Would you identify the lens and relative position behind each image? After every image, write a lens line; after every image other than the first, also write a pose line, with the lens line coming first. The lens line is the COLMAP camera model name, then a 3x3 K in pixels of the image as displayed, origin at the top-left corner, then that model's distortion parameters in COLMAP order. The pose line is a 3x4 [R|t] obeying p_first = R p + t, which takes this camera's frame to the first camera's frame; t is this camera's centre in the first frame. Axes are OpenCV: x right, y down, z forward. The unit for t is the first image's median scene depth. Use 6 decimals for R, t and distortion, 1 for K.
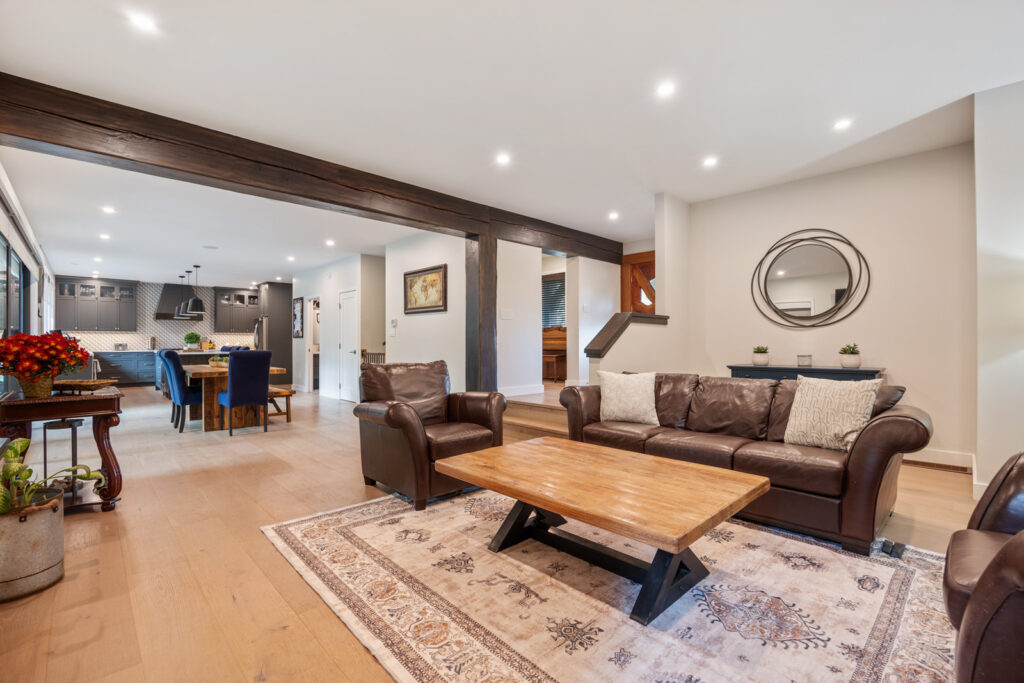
lens RADIAL K [[449.1, 0, 514.3], [0, 449.1, 341.2], [0, 0, 1]] dist [-0.011875, -0.000067]
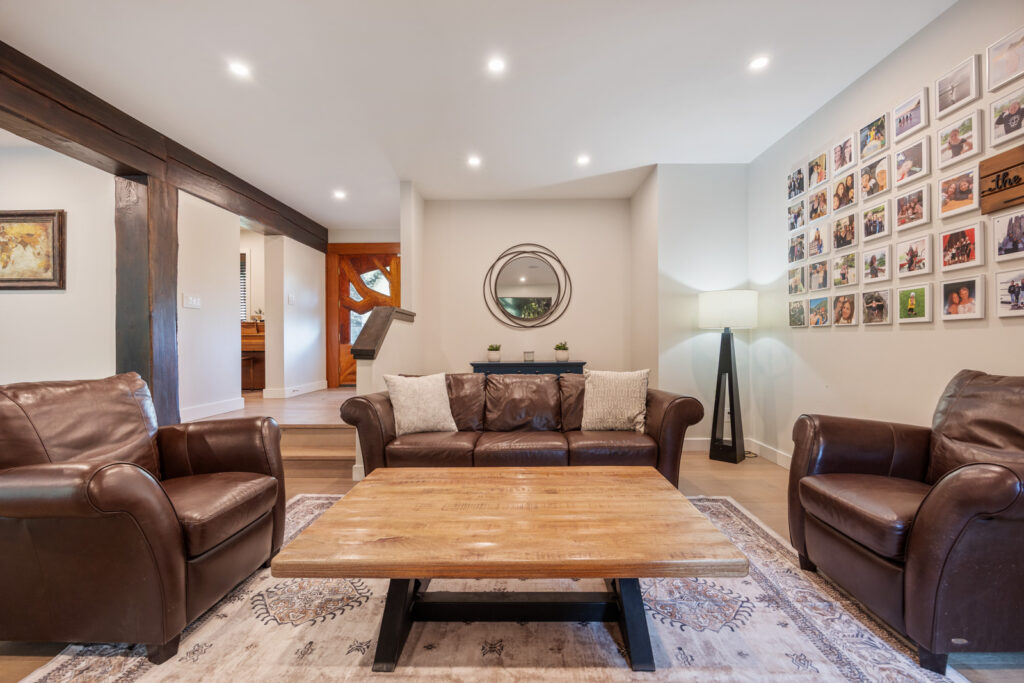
lens RADIAL K [[436.3, 0, 513.9], [0, 436.3, 340.9], [0, 0, 1]] dist [-0.010529, 0.001058]
pose [[0.706704, -0.002216, 0.707505, -0.221781], [0.001859, 0.999997, 0.001276, 0.002600], [-0.707506, 0.000413, 0.706707, 0.279653]]
